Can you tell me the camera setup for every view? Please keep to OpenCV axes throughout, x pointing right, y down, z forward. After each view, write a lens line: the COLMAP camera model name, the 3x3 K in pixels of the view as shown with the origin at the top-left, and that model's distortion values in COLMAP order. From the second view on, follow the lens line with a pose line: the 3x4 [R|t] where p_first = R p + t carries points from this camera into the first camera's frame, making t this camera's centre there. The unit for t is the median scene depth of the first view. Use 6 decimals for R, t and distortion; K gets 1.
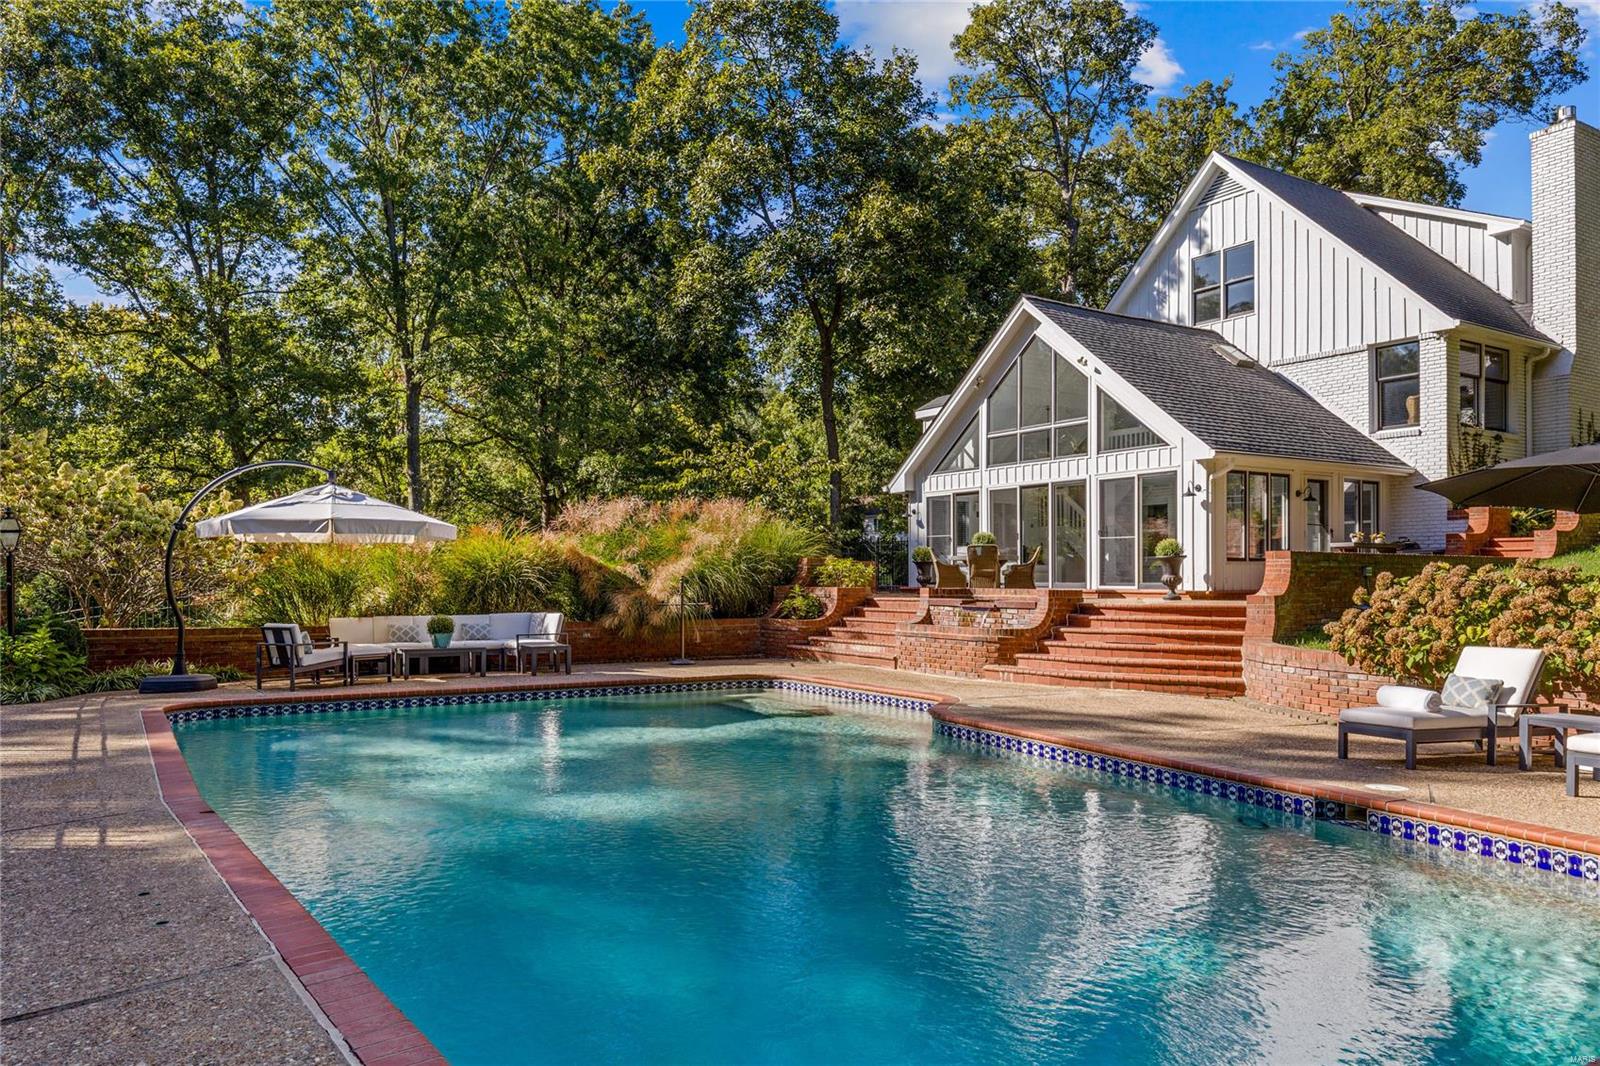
lens RADIAL K [[1082.0, 0, 804.4], [0, 1082.0, 550.0], [0, 0, 1]] dist [-0.002047, -0.001817]
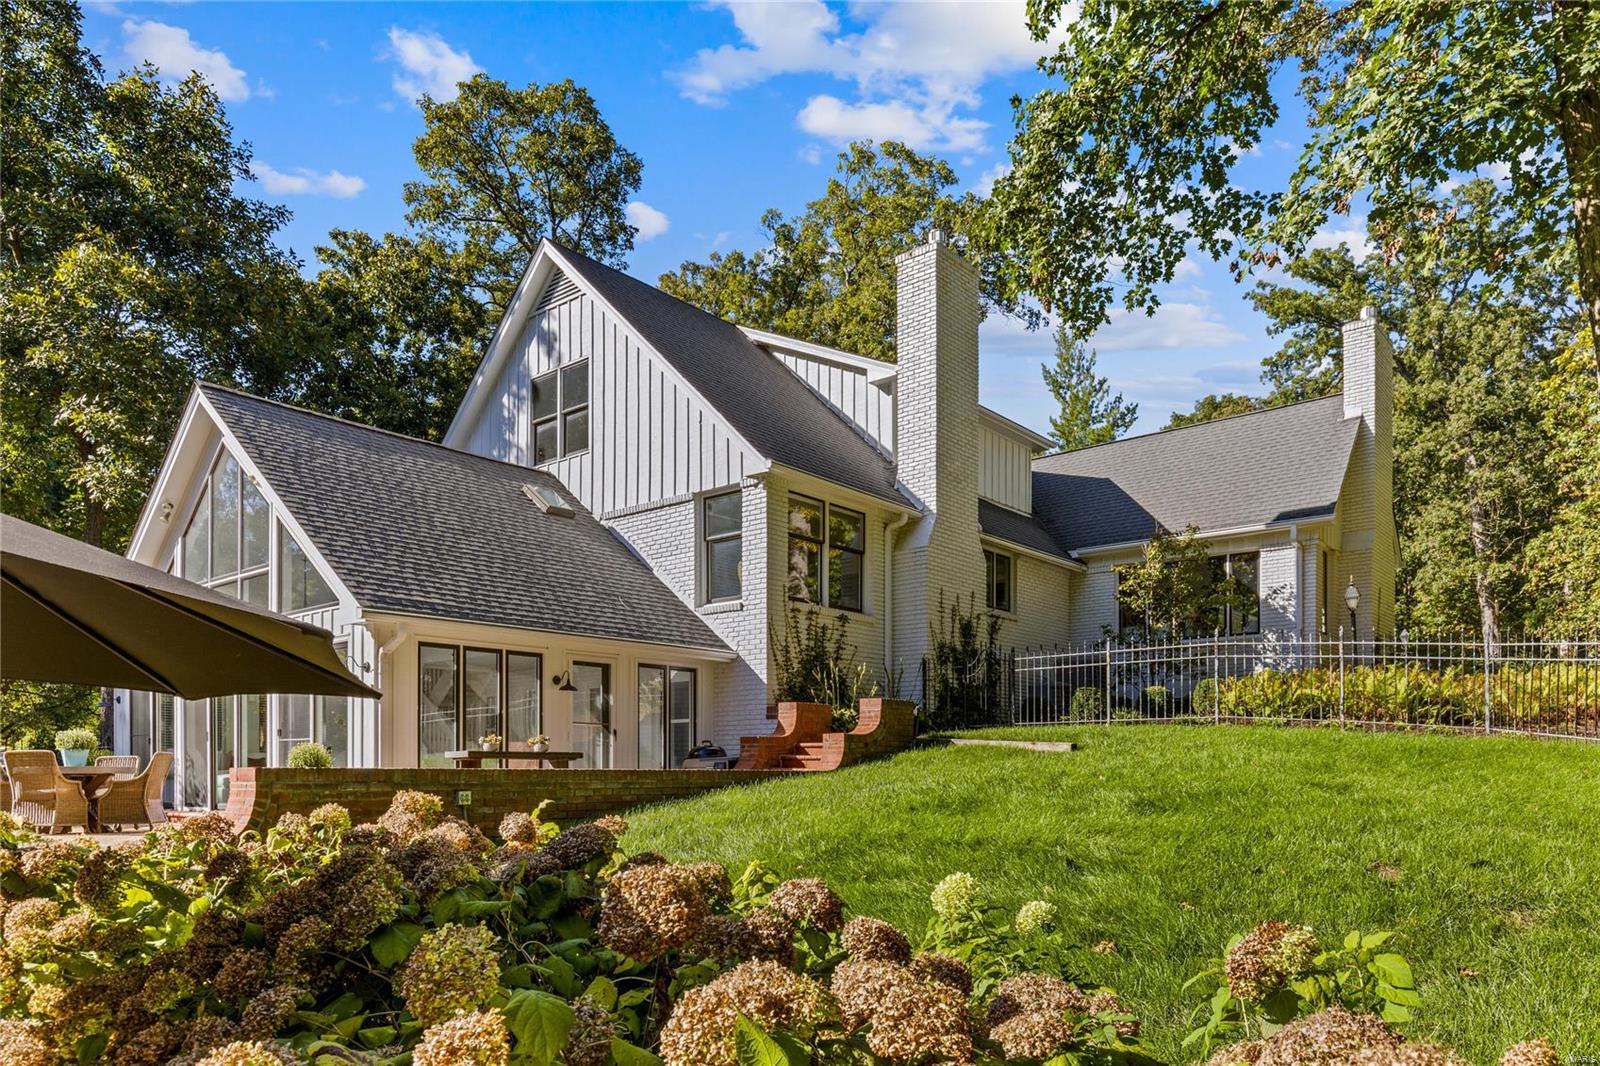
lens RADIAL K [[1059.6, 0, 794.6], [0, 1059.6, 754.7], [0, 0, 1]] dist [0.000775, 0.003133]
pose [[0.953199, 0.001377, 0.302341, 0.338351], [-0.004488, 0.999944, 0.009594, -0.008121], [-0.302310, -0.010502, 0.953152, 0.231894]]
